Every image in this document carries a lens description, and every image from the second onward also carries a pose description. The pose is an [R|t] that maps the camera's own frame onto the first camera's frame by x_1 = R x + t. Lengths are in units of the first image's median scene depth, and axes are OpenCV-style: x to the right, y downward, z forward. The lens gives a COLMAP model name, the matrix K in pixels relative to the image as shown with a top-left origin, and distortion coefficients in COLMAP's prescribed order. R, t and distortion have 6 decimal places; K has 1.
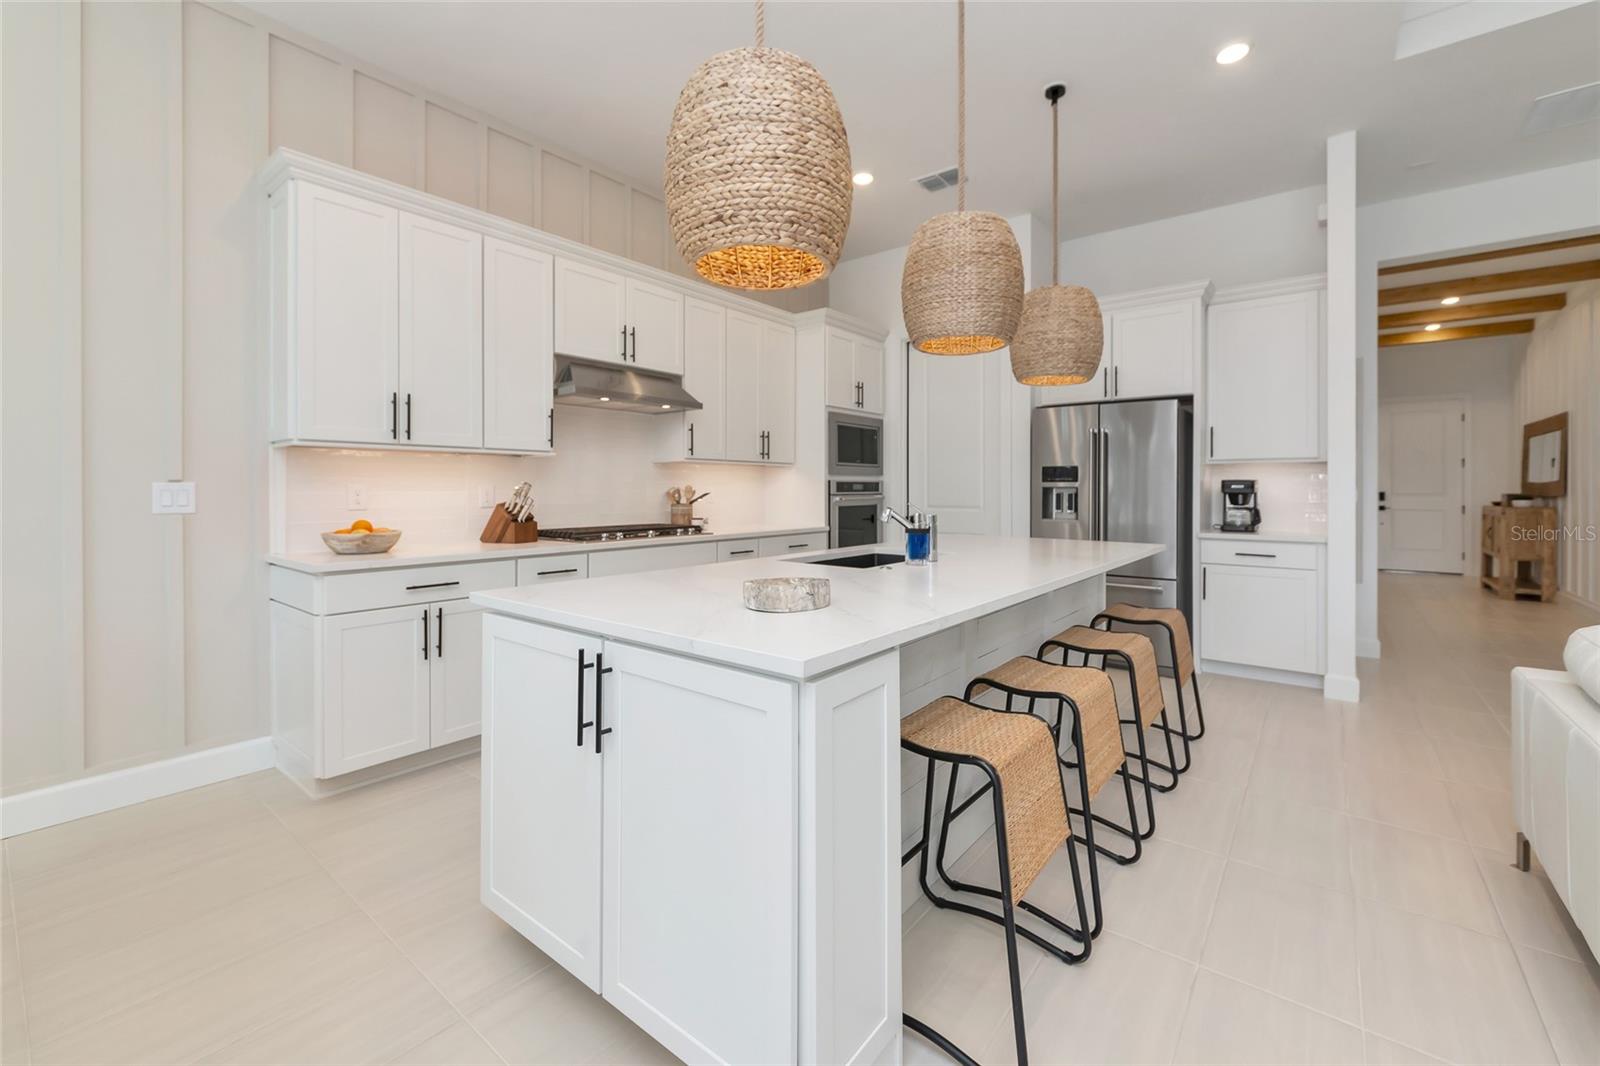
lens RADIAL K [[652.1, 0, 806.7], [0, 652.1, 489.3], [0, 0, 1]] dist [0.000183, -0.002125]
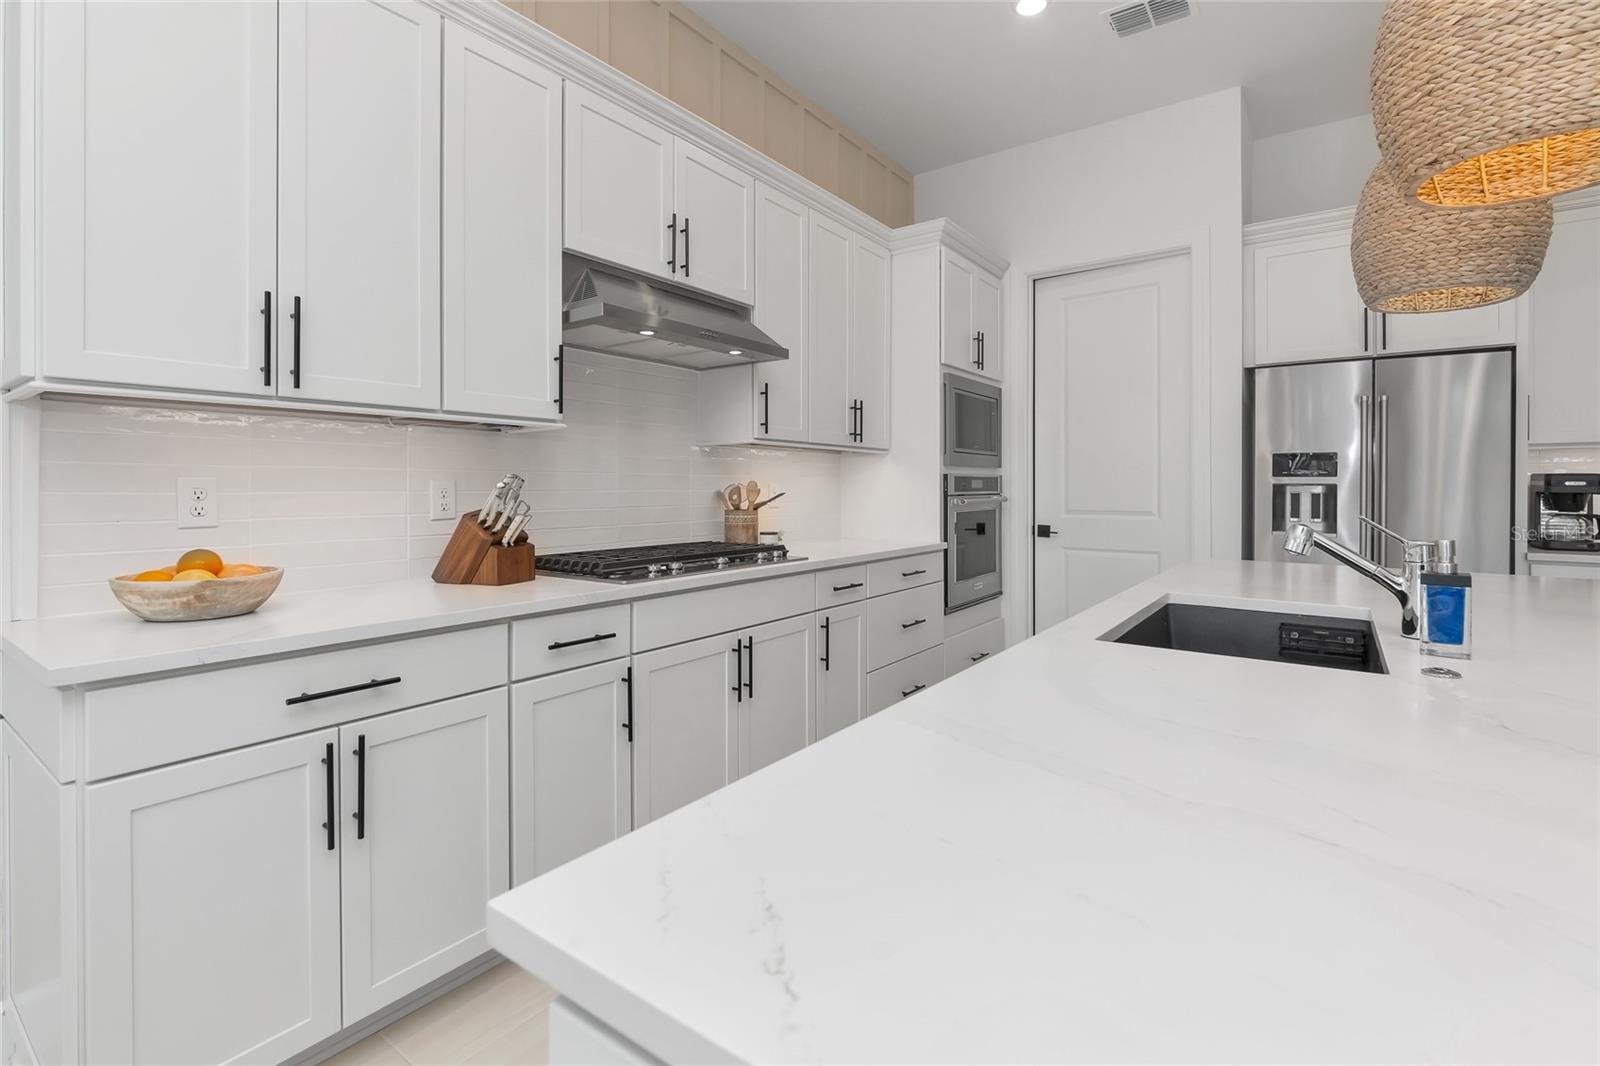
lens RADIAL K [[729.0, 0, 801.8], [0, 729.0, 486.4], [0, 0, 1]] dist [-0.005178, -0.000682]
pose [[0.999347, -0.000267, 0.036128, -0.186555], [0.000351, 0.999997, -0.002320, 0.000620], [-0.036127, 0.002331, 0.999344, 0.328440]]
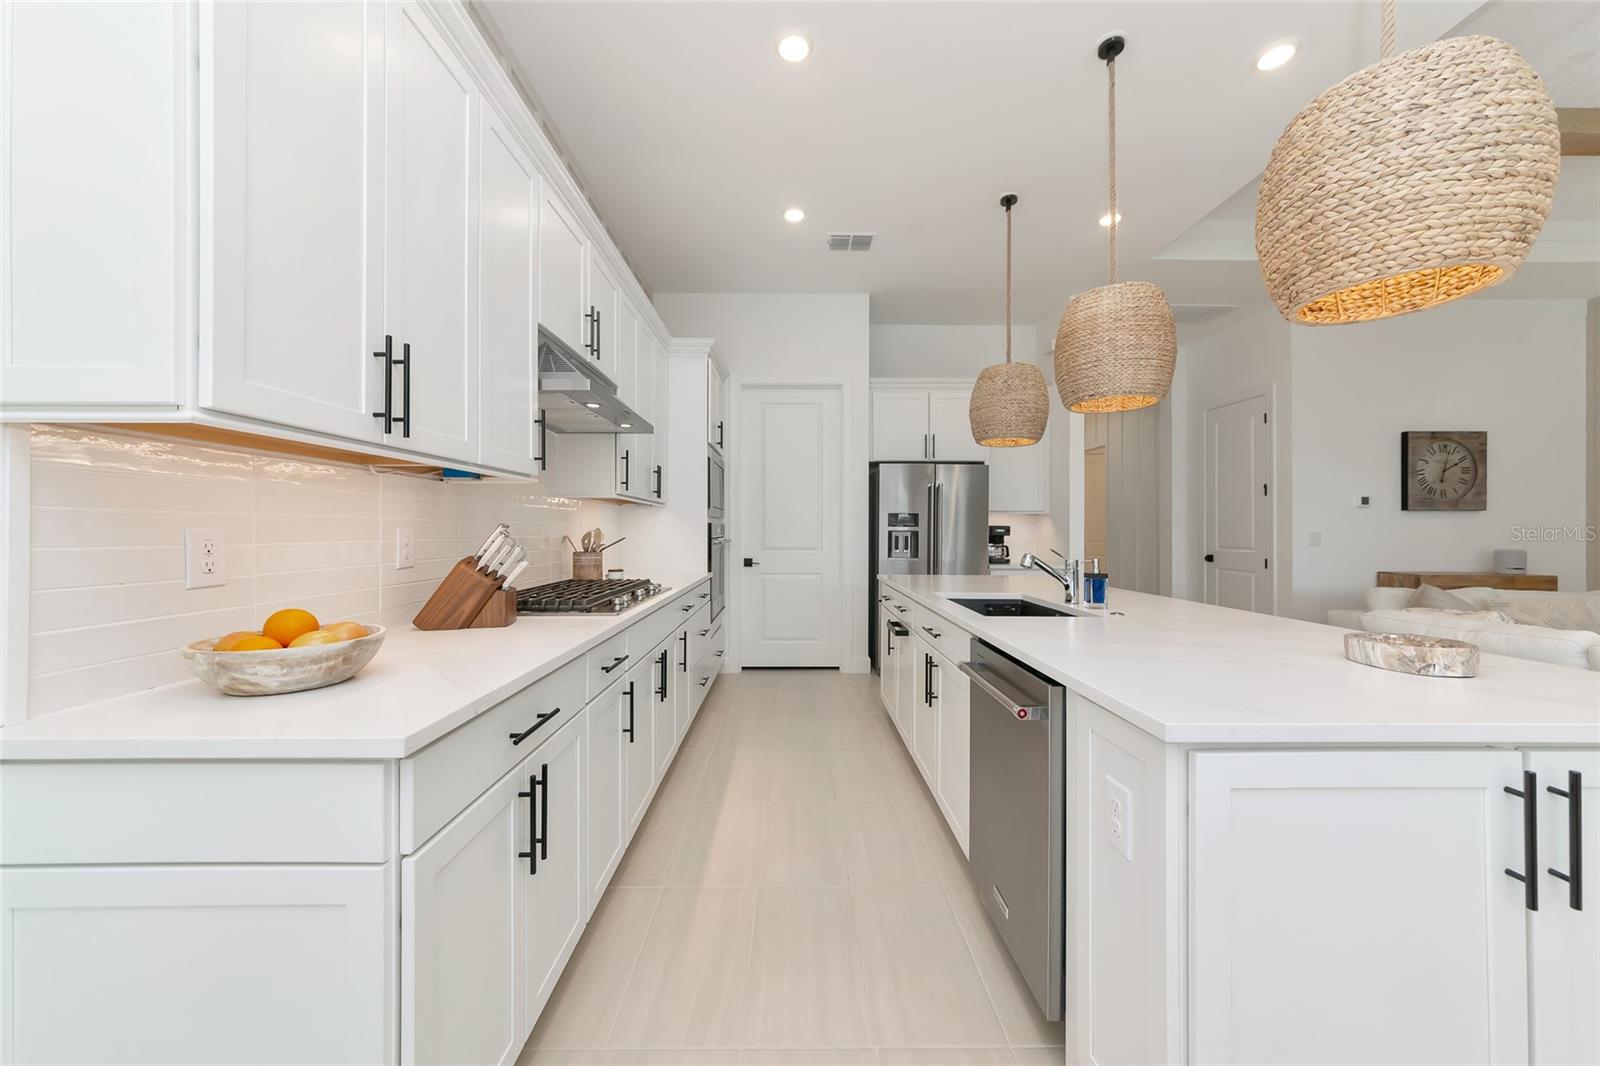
lens RADIAL K [[573.3, 0, 793.4], [0, 573.3, 526.0], [0, 0, 1]] dist [0.000404, 0.000448]
pose [[0.785636, 0.005688, 0.618663, -0.499009], [-0.001588, 0.999973, -0.007177, -0.005409], [-0.618687, 0.004656, 0.785624, 0.368709]]
